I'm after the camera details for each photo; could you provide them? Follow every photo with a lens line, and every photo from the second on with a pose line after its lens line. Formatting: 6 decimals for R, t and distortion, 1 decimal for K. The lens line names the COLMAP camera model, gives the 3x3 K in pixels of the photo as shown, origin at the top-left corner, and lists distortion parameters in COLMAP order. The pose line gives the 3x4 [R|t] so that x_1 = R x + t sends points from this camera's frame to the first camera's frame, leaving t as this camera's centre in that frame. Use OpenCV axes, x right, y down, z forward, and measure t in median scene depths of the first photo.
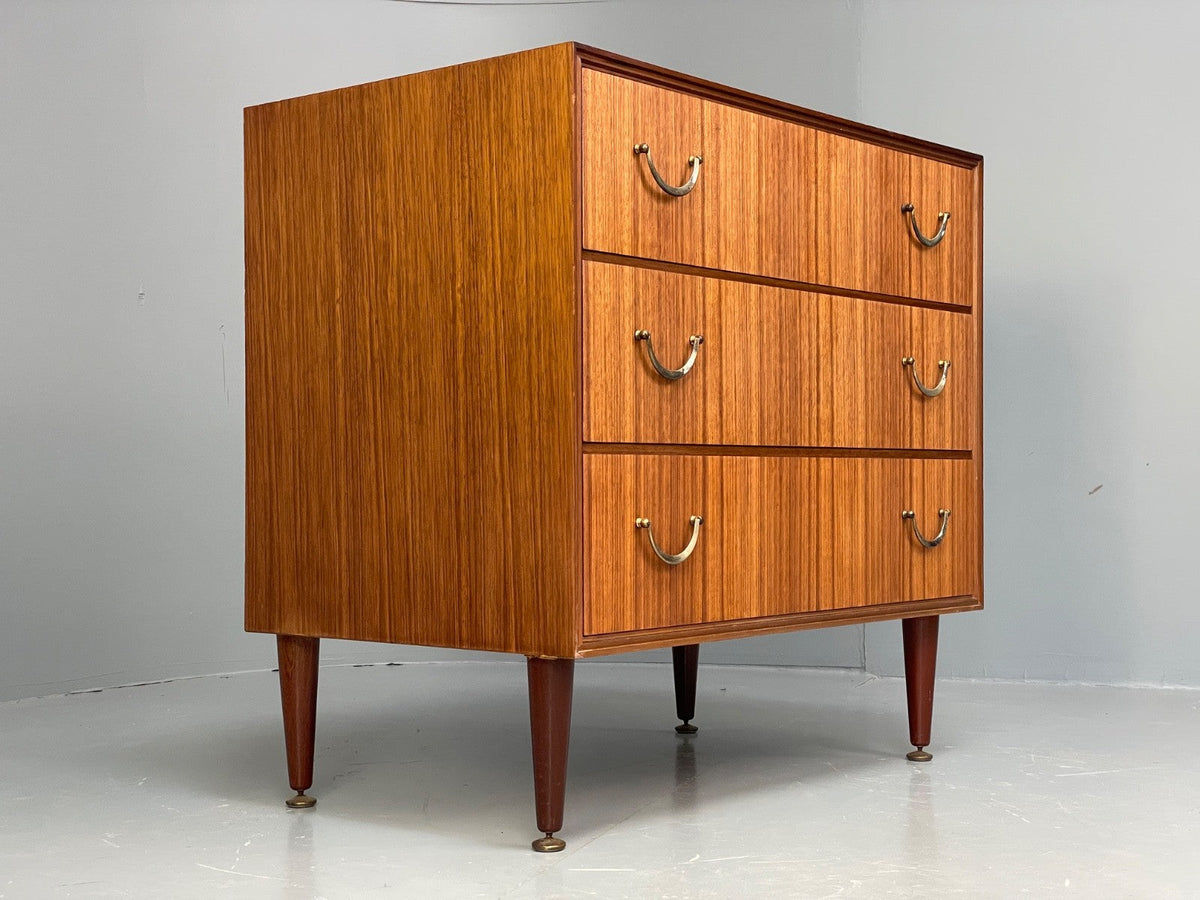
lens RADIAL K [[1785.5, 0, 607.4], [0, 1785.5, 459.1], [0, 0, 1]] dist [0.091393, 0.000000]
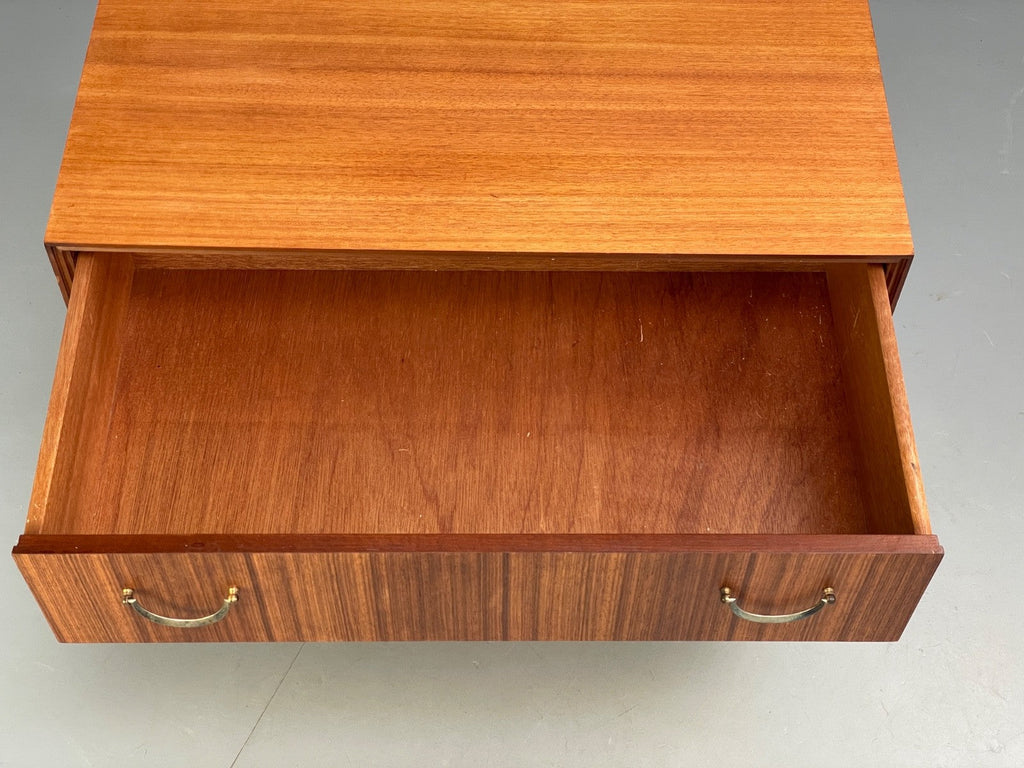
lens RADIAL K [[1523.7, 0, 511.0], [0, 1523.7, 377.0], [0, 0, 1]] dist [0.091393, 0.000000]
pose [[0.644464, 0.638824, -0.420204, 0.345390], [-0.011645, 0.557684, 0.829971, -0.768075], [0.764546, -0.529993, 0.366847, 0.833042]]
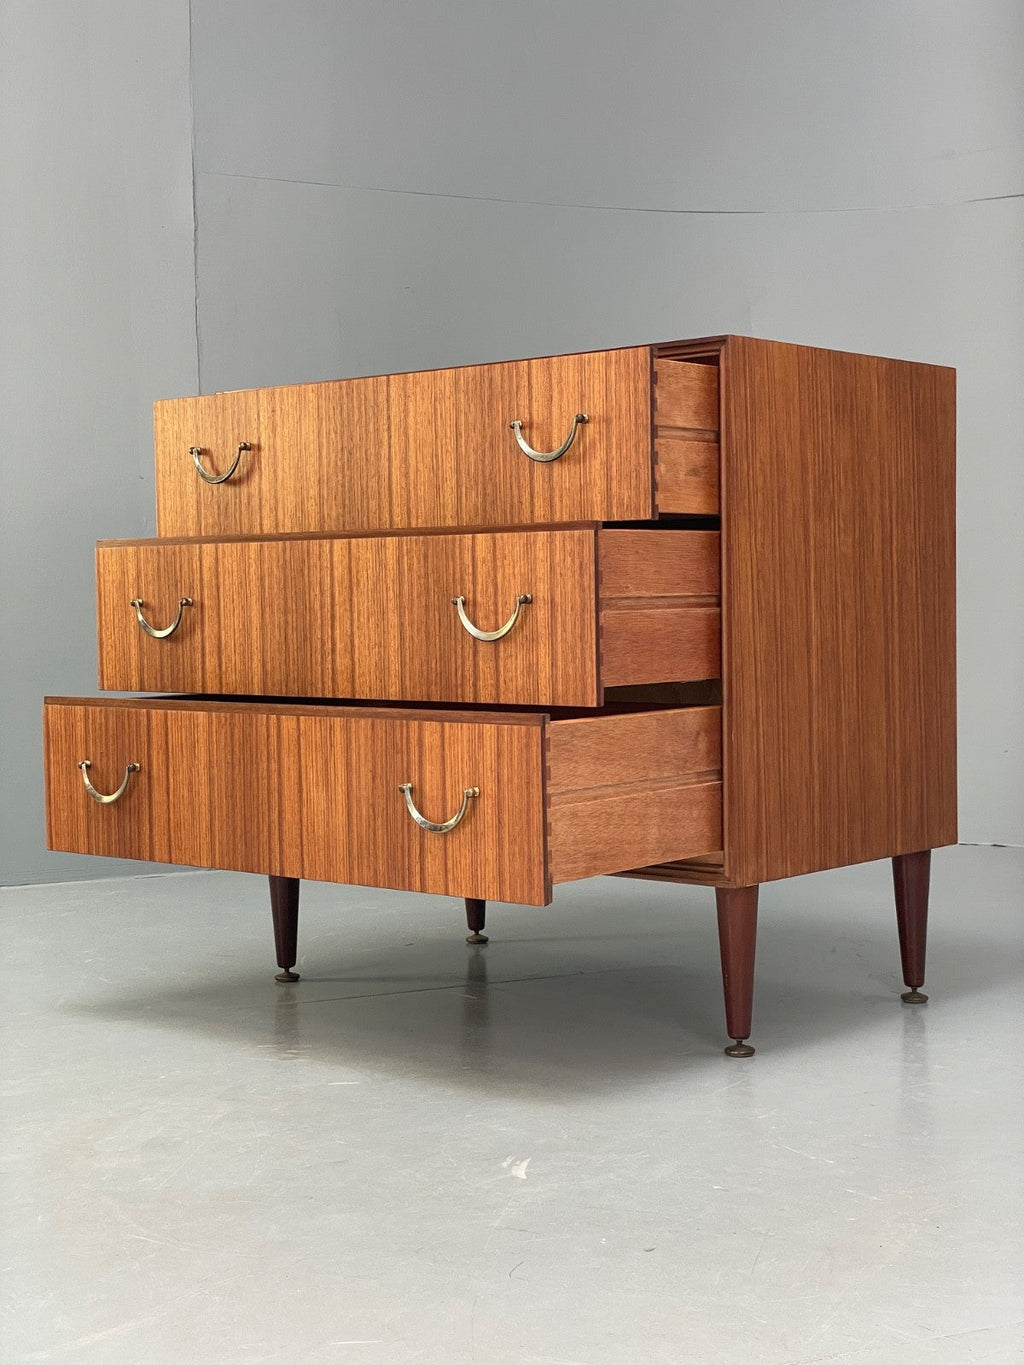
lens RADIAL K [[2031.1, 0, 509.3], [0, 2031.1, 683.1], [0, 0, 1]] dist [0.091393, 0.000000]
pose [[-0.008702, 0.042995, -0.999037, 1.257651], [0.020838, 0.998866, 0.042806, -0.061991], [0.999745, -0.020446, -0.009588, 1.137791]]
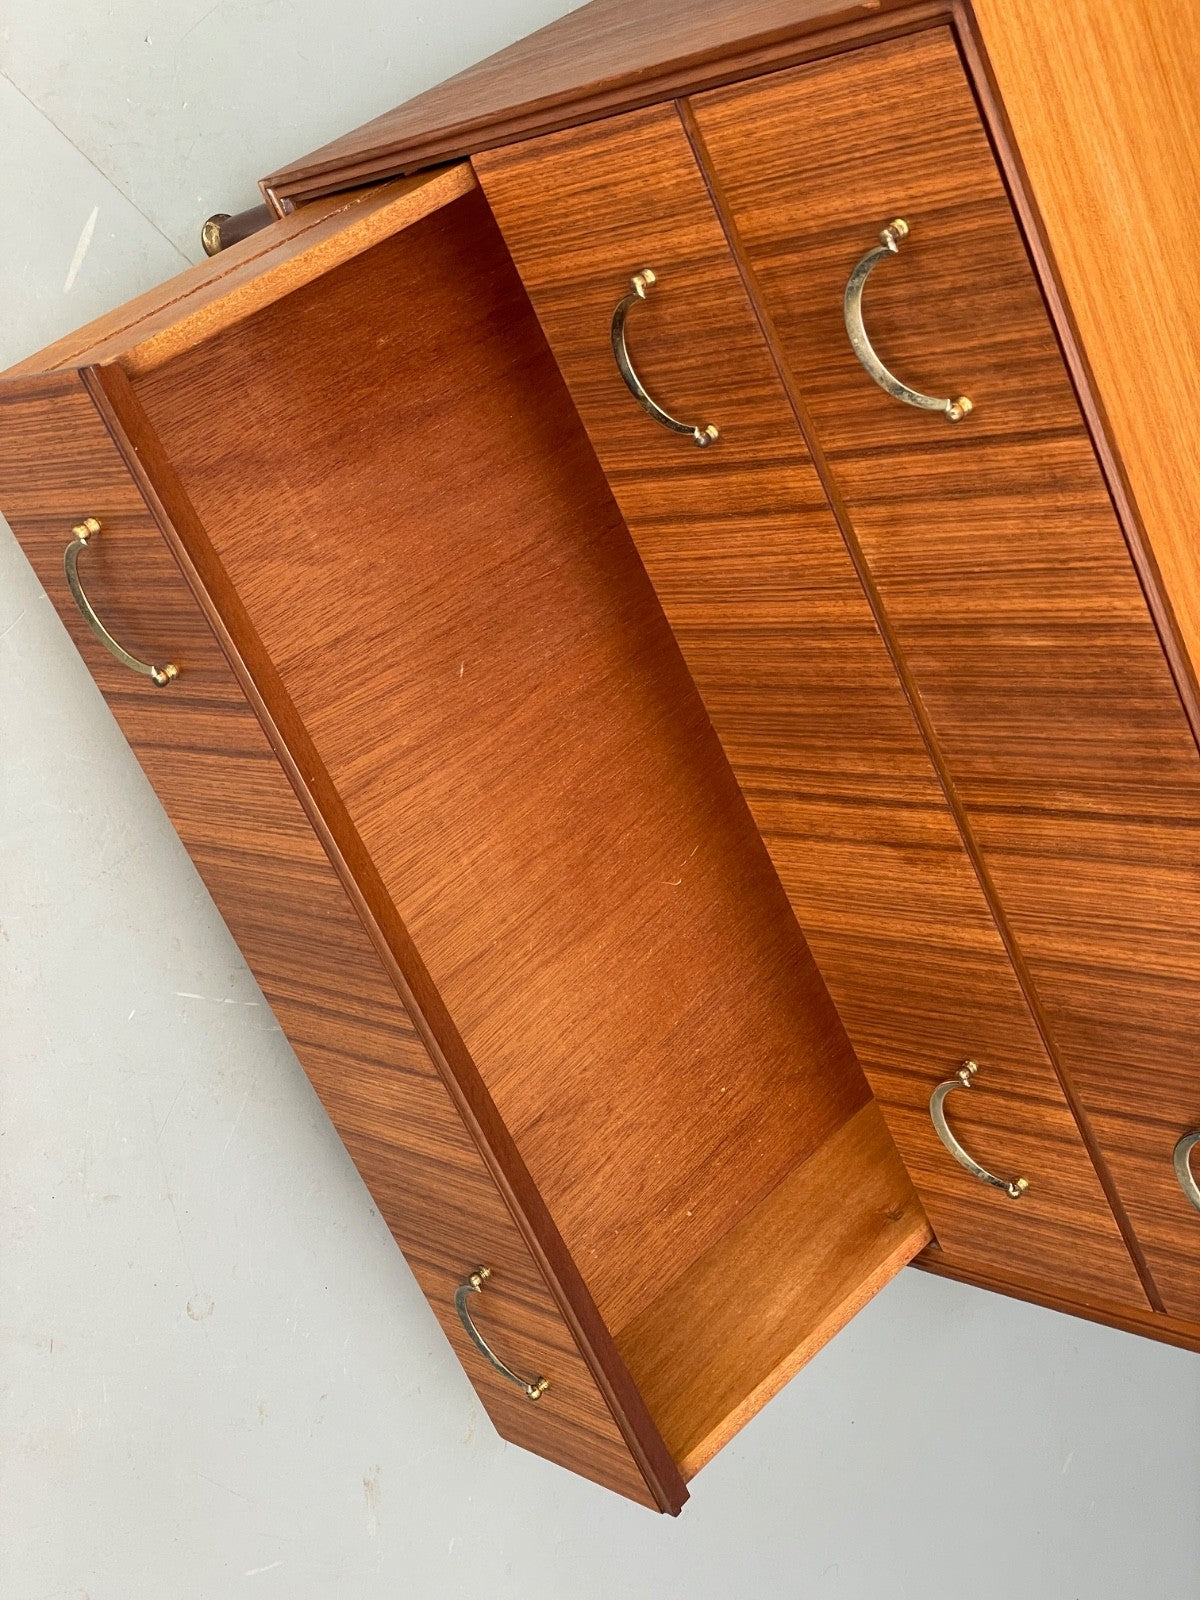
lens RADIAL K [[2380.7, 0, 593.0], [0, 2380.7, 810.9], [0, 0, 1]] dist [0.091393, 0.000000]
pose [[-0.280360, 0.949163, -0.143135, 0.246193], [-0.605357, -0.059108, 0.793757, -0.568367], [0.744944, 0.309186, 0.591154, 0.557461]]
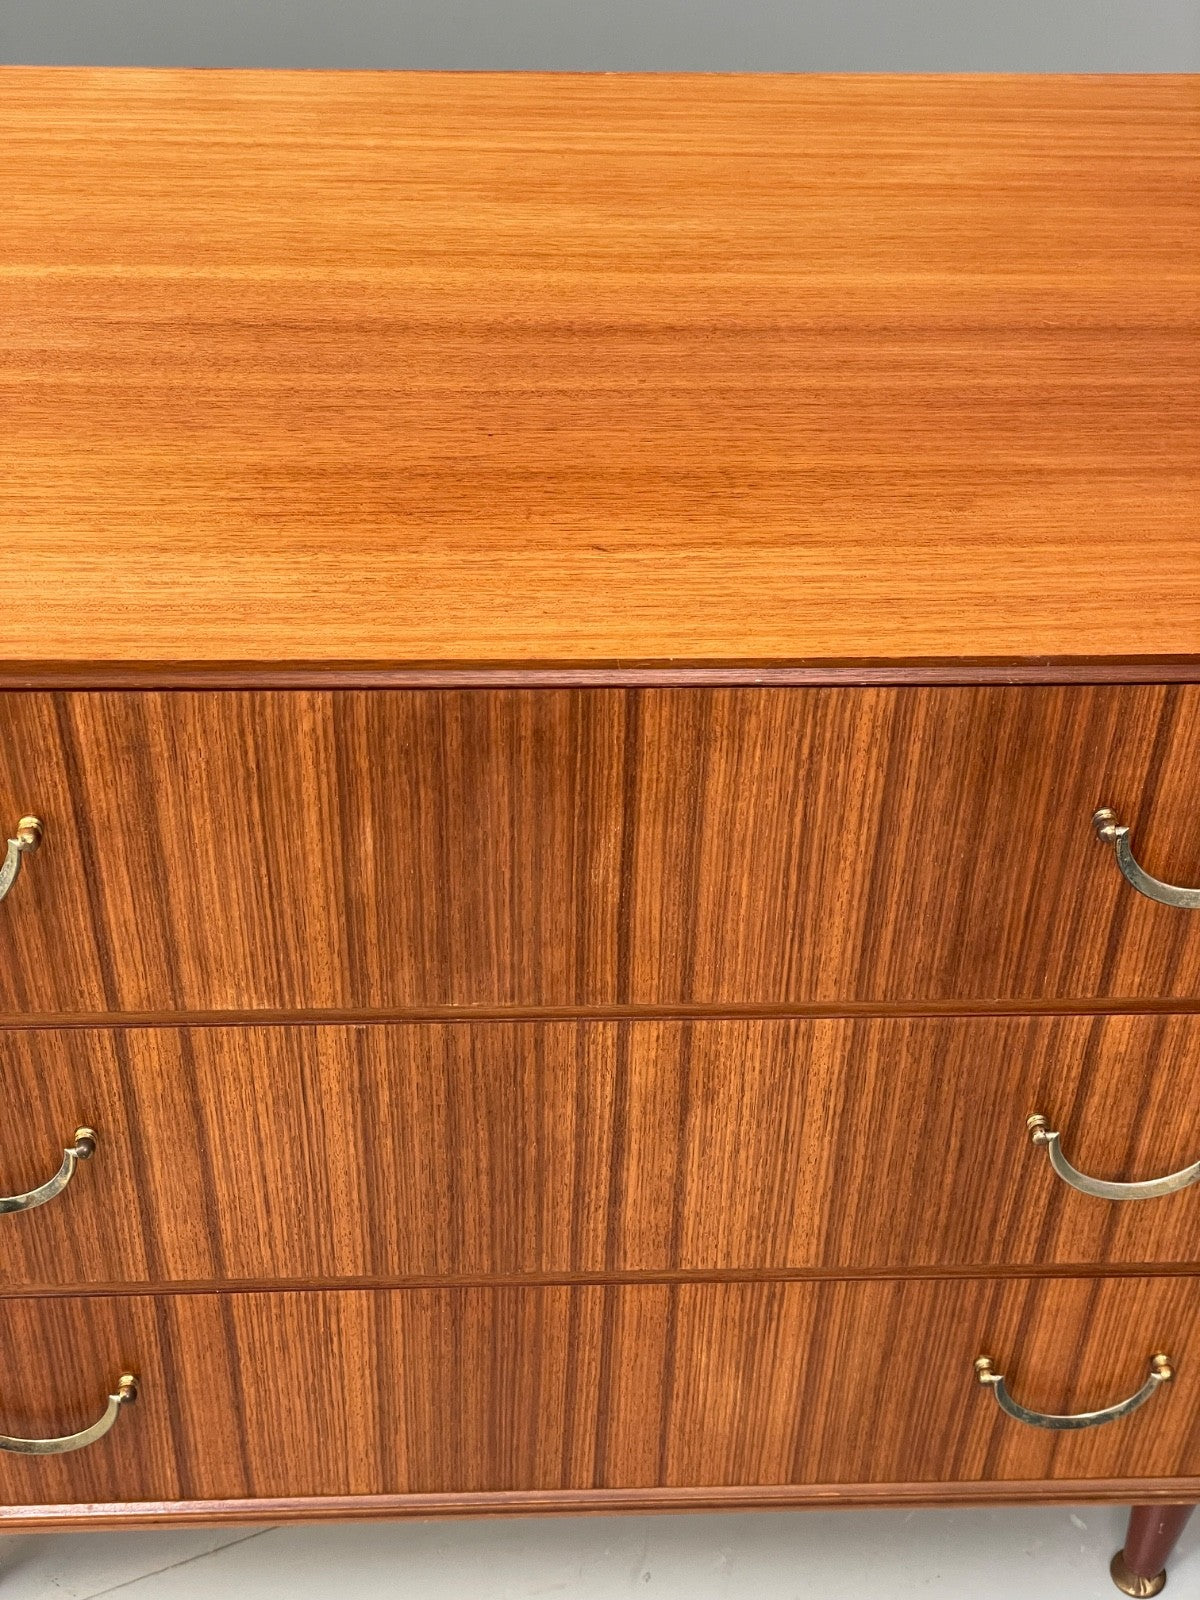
lens RADIAL K [[2380.7, 0, 594.2], [0, 2380.7, 796.1], [0, 0, 1]] dist [0.091393, 0.000000]
pose [[0.671579, 0.507123, -0.540192, 0.373650], [-0.021229, 0.741941, 0.670129, -0.481968], [0.740629, -0.438577, 0.509038, 0.780462]]
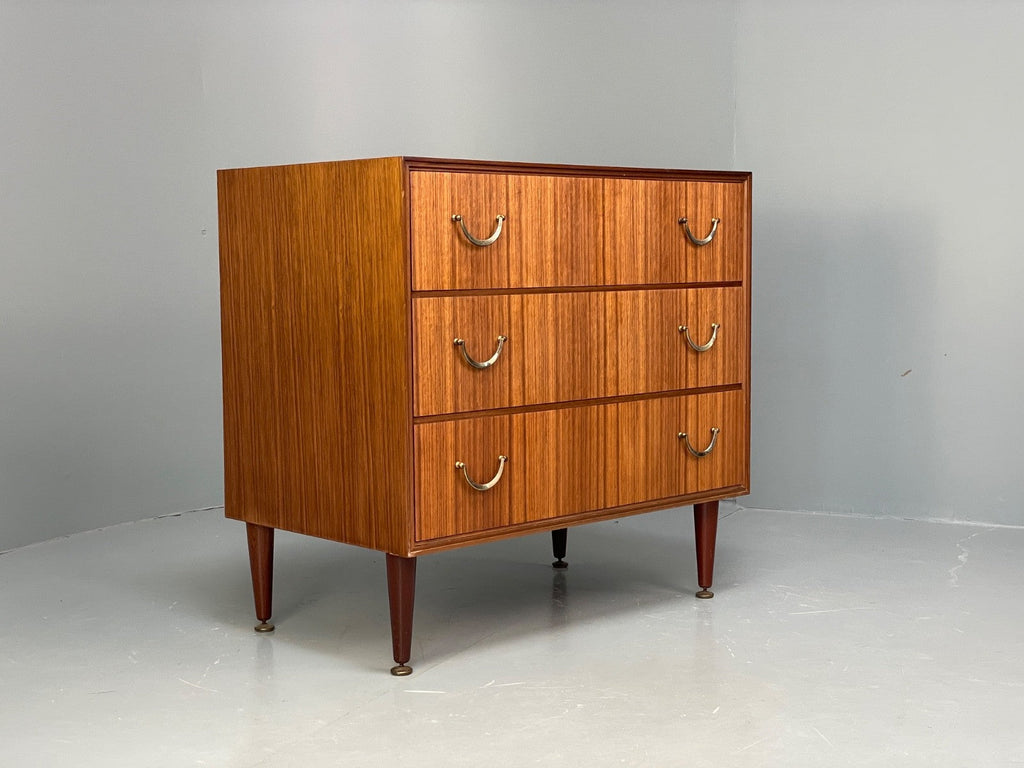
lens RADIAL K [[1523.7, 0, 509.5], [0, 1523.7, 376.3], [0, 0, 1]] dist [0.091393, 0.000000]
pose [[0.992437, 0.004465, -0.122674, 0.198350], [0.007000, 0.995653, 0.092873, -0.143819], [0.122555, -0.093029, 0.988092, -0.243233]]
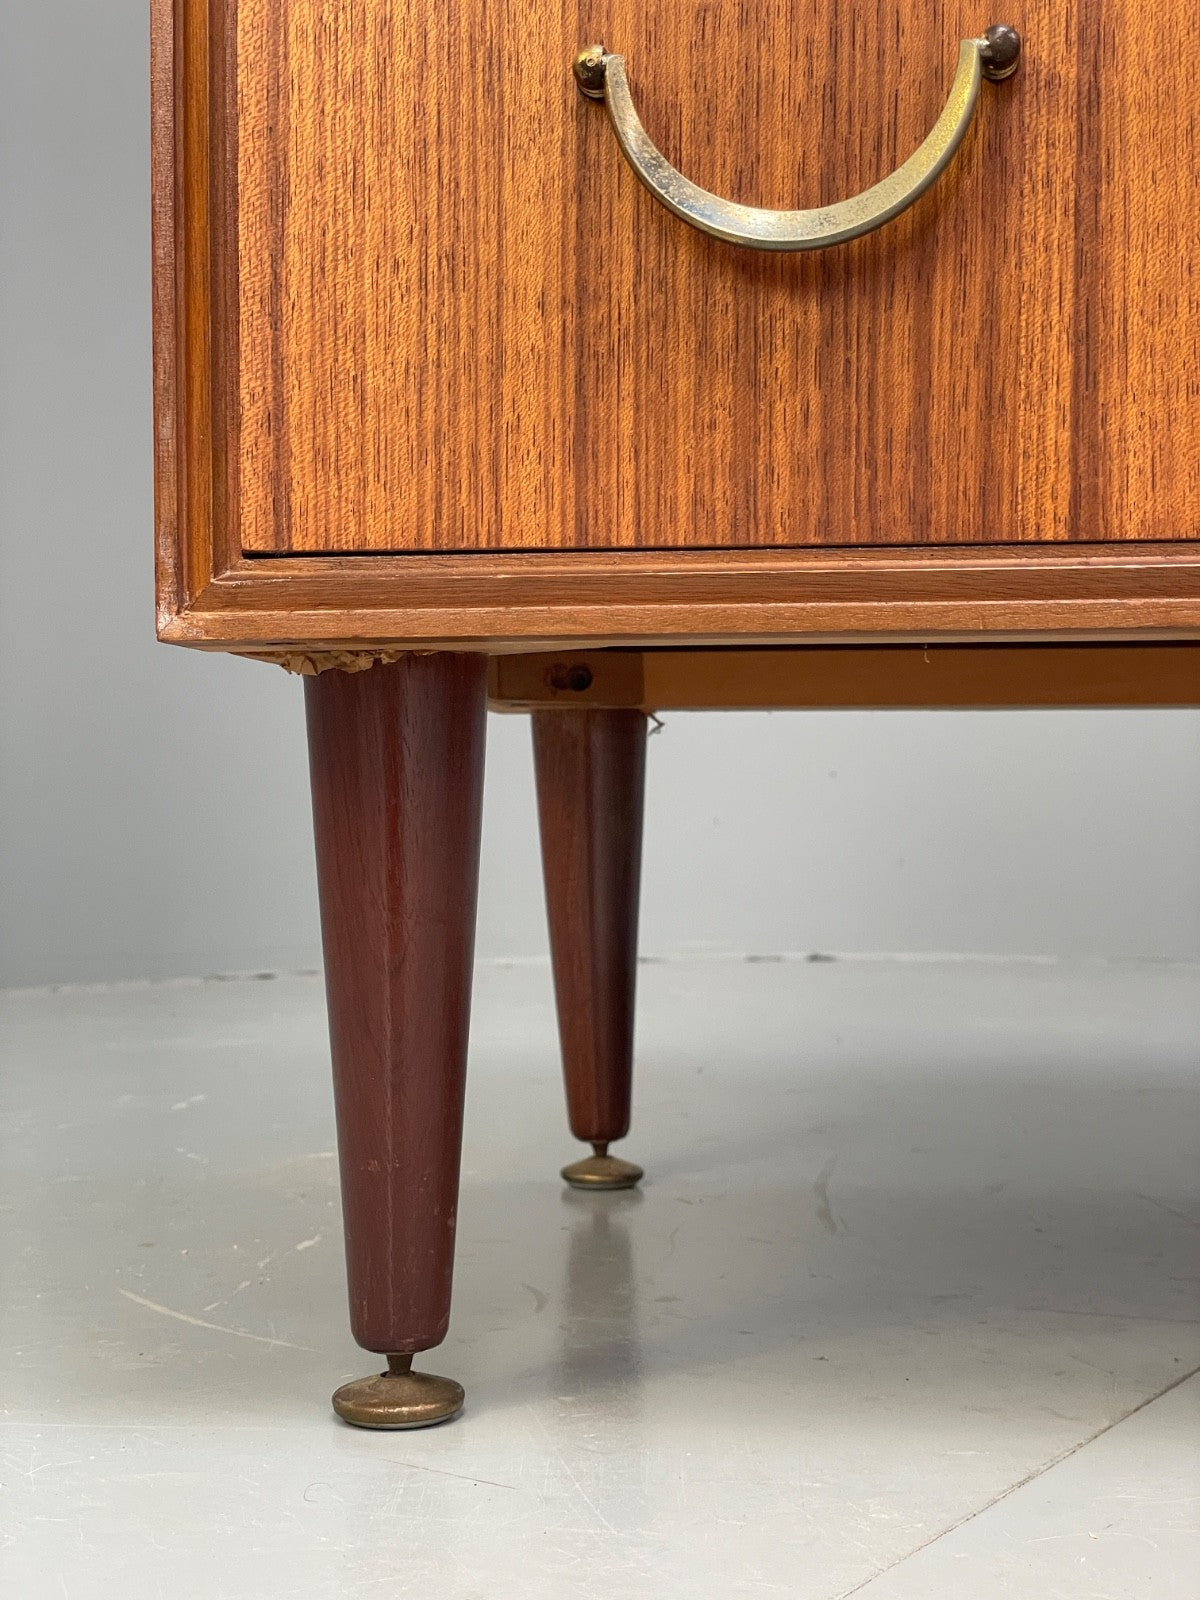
lens RADIAL K [[2380.7, 0, 593.9], [0, 2380.7, 800.6], [0, 0, 1]] dist [0.091393, 0.000000]
pose [[0.529484, -0.001183, -0.848319, 0.250031], [0.008335, 0.999958, 0.003808, 0.114394], [0.848279, -0.009087, 0.529471, 0.753754]]
